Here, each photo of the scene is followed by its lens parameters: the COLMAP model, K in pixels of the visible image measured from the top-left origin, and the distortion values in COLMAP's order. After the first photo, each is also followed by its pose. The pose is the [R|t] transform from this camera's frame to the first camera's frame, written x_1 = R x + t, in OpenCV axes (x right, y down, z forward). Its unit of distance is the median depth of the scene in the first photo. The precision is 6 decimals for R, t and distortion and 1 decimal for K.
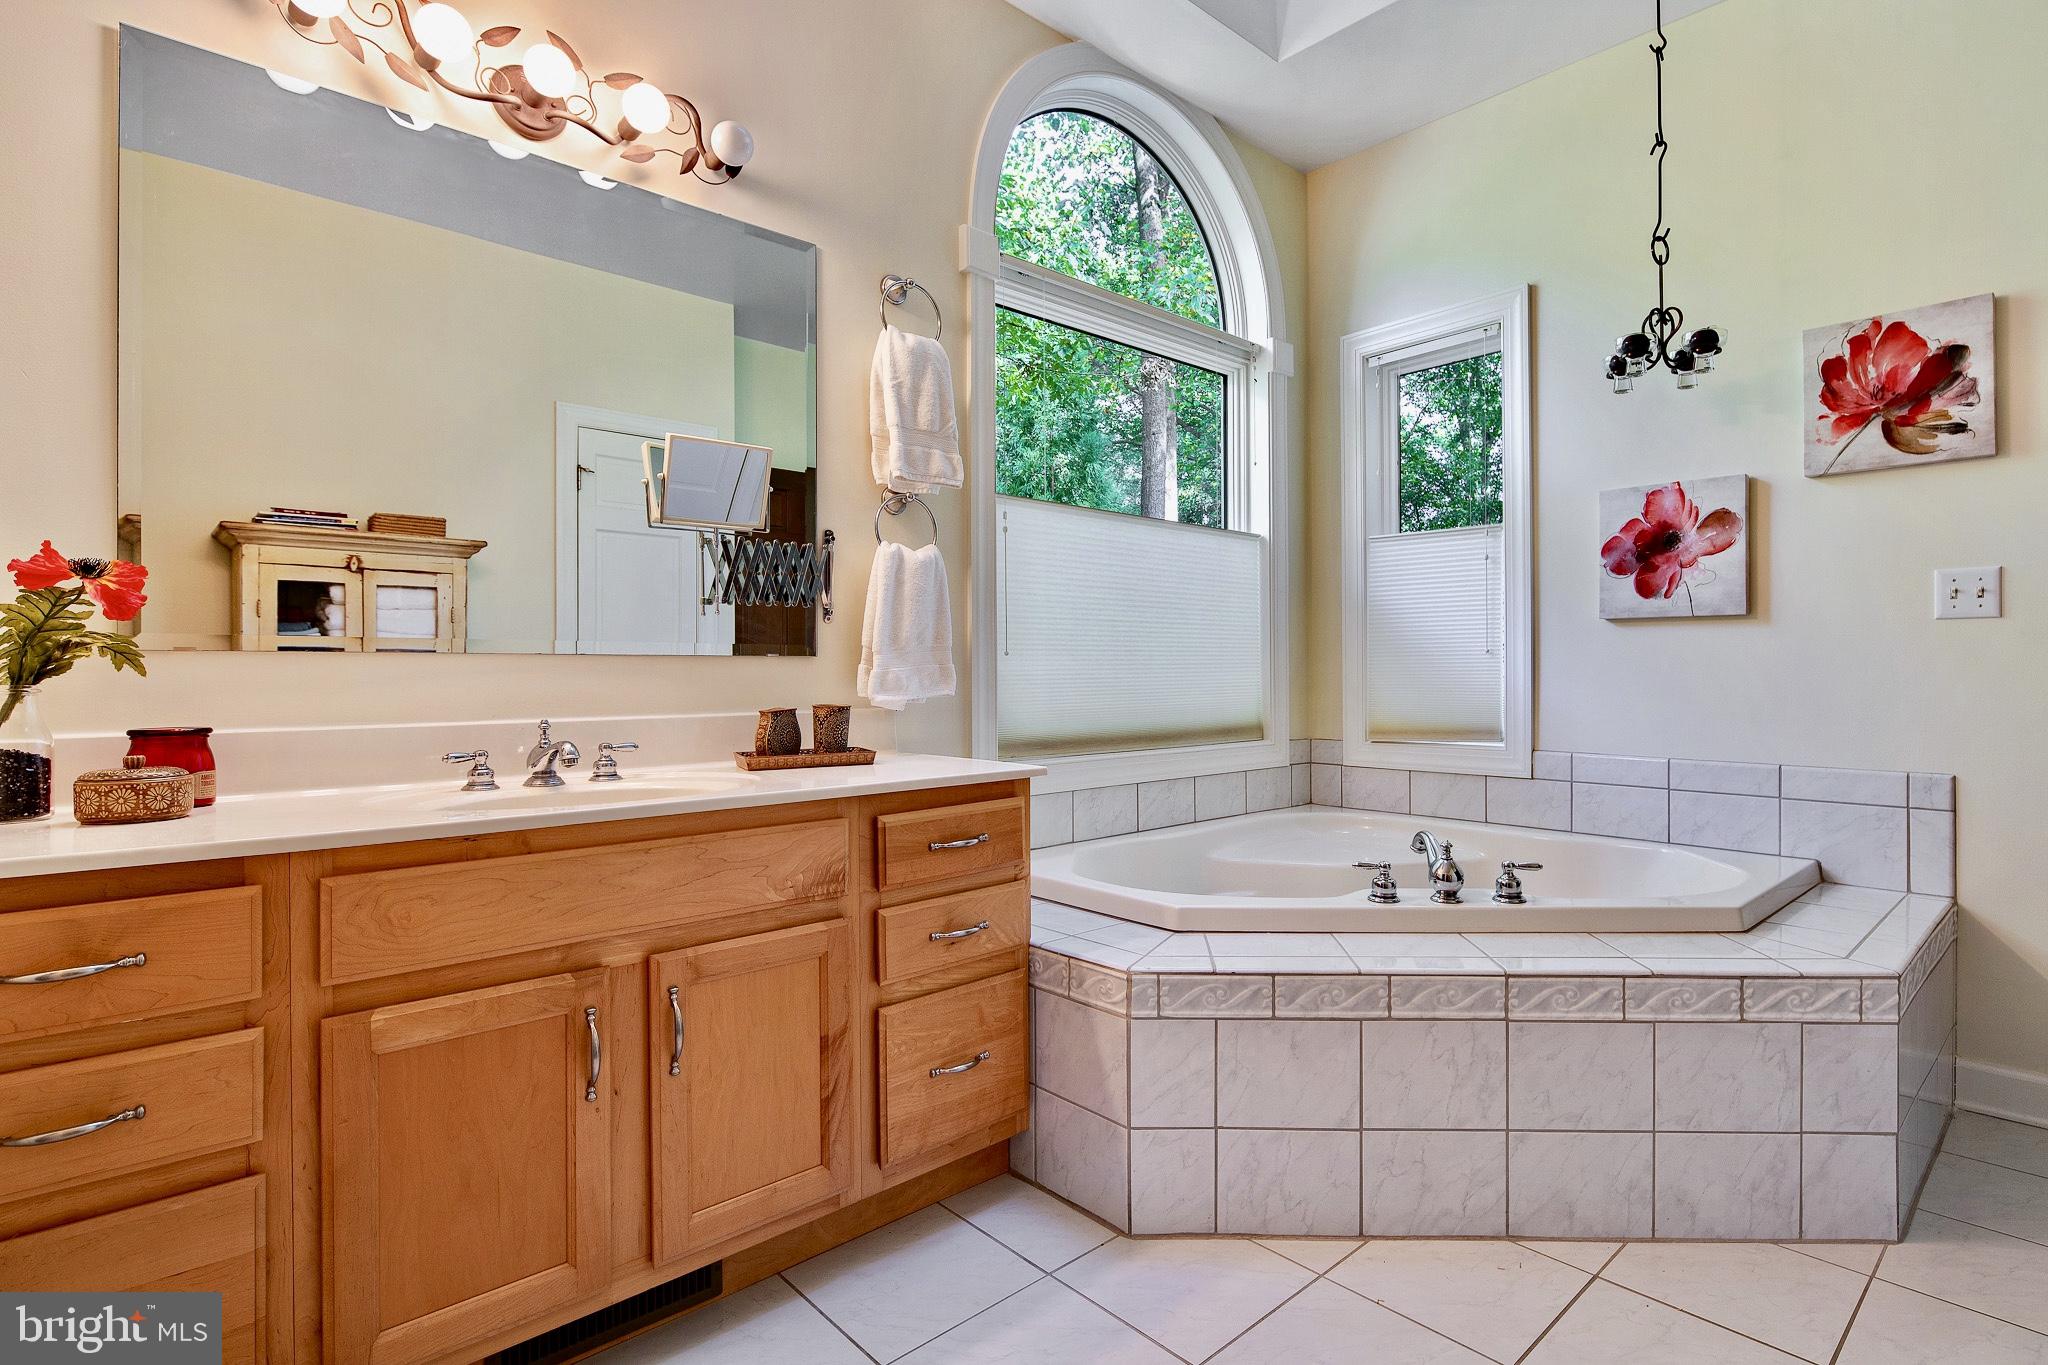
lens RADIAL K [[1013.3, 0, 1024.0], [0, 1013.3, 682.5], [0, 0, 1]] dist [0.001252, 0.000027]
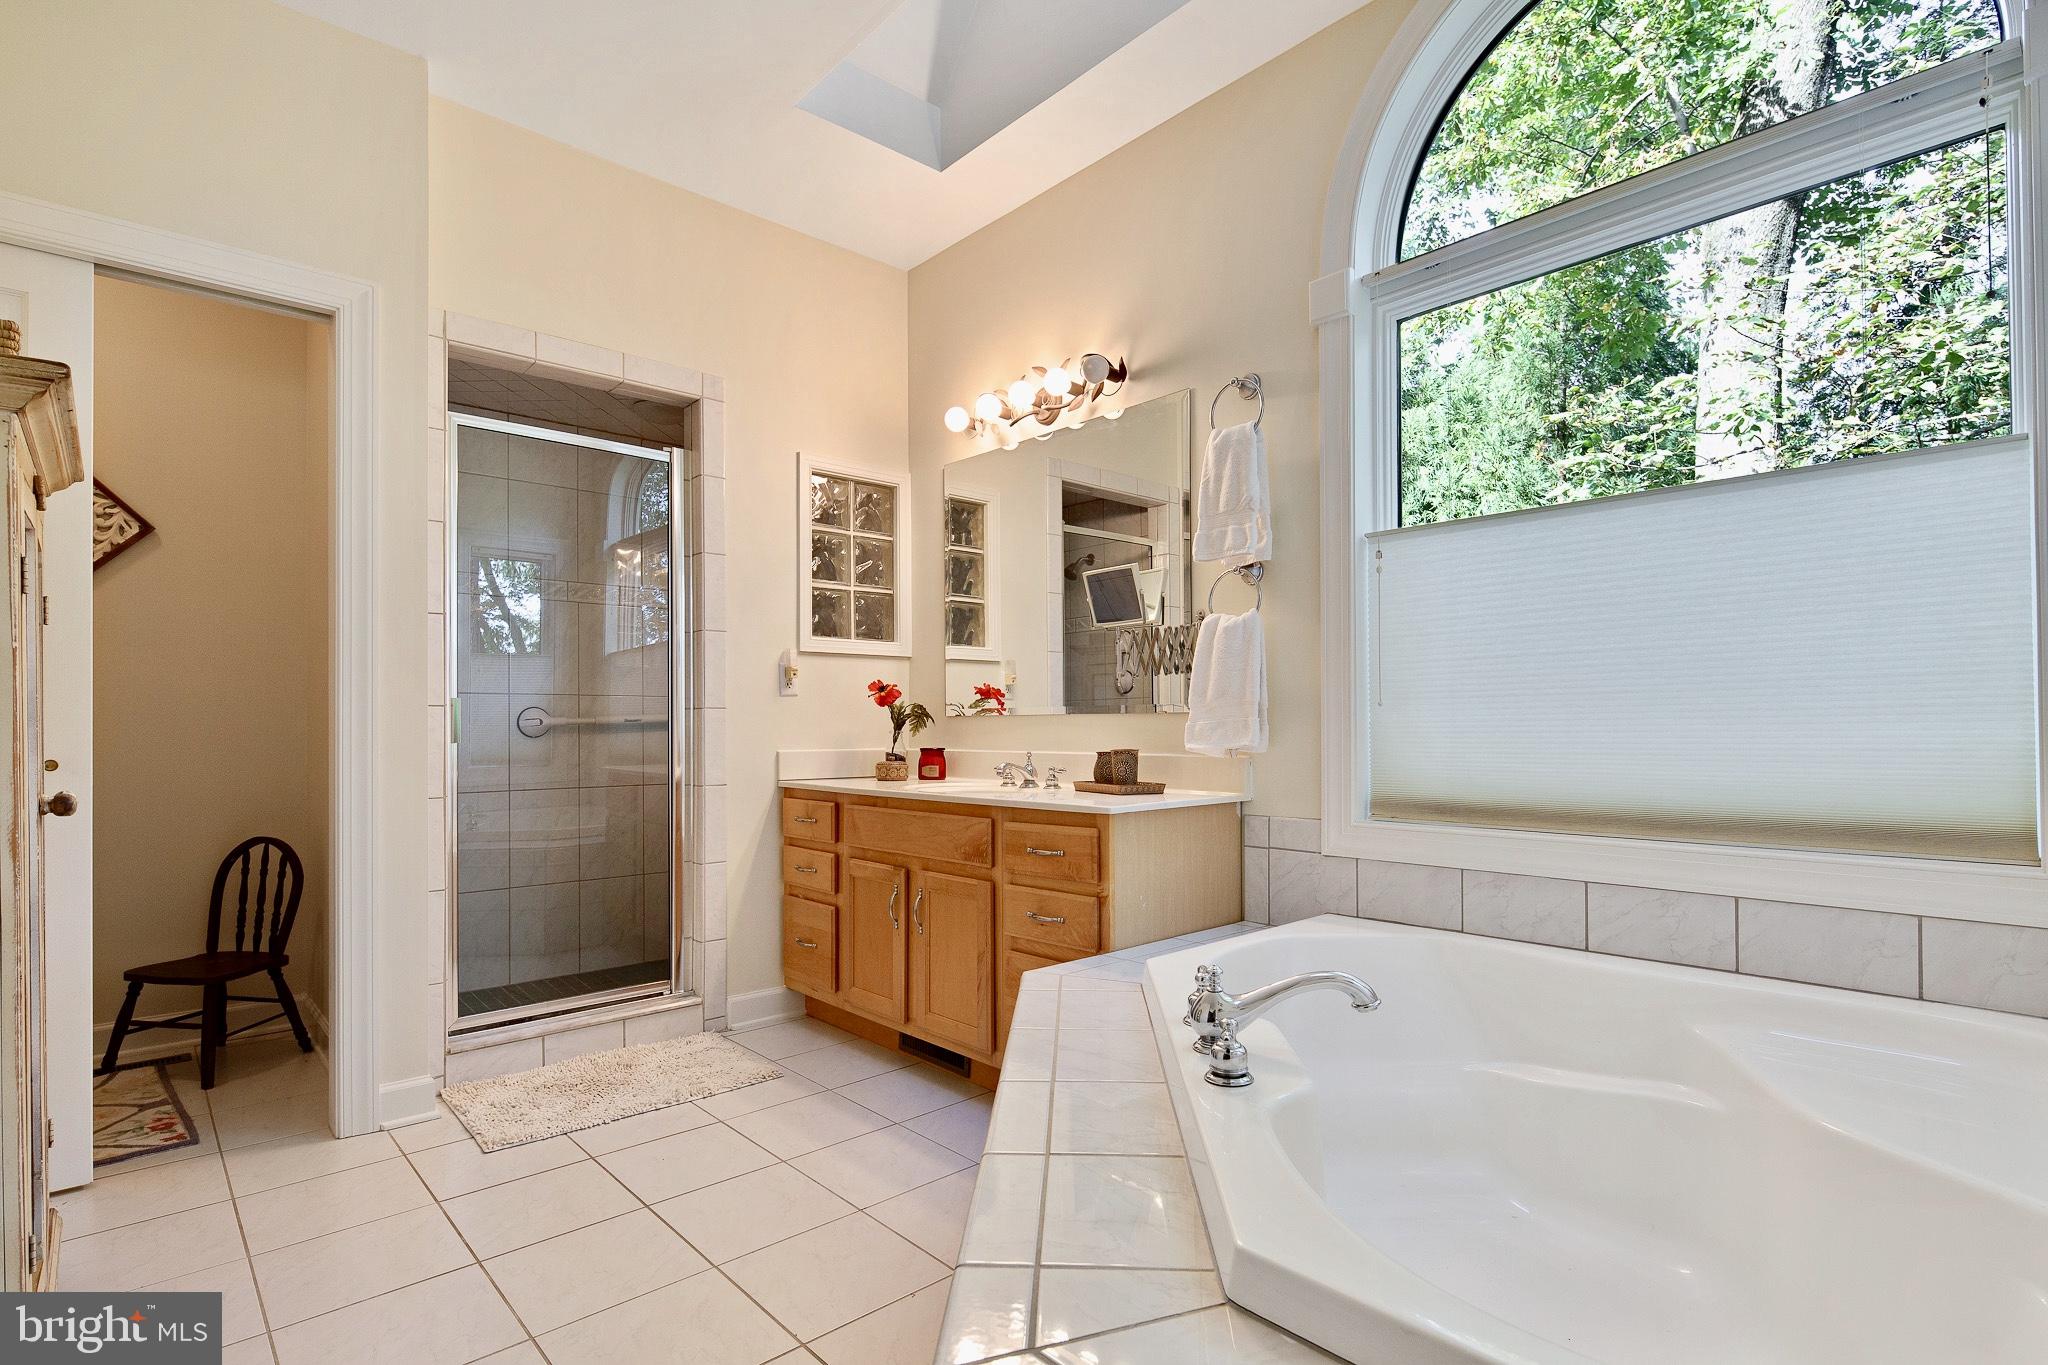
lens RADIAL K [[996.6, 0, 1026.7], [0, 996.6, 721.7], [0, 0, 1]] dist [0.000120, -0.000150]
pose [[0.005013, 0.003677, -0.999981, 1.224504], [0.003138, 0.999988, 0.003692, -0.021428], [0.999983, -0.003156, 0.005001, 0.924877]]
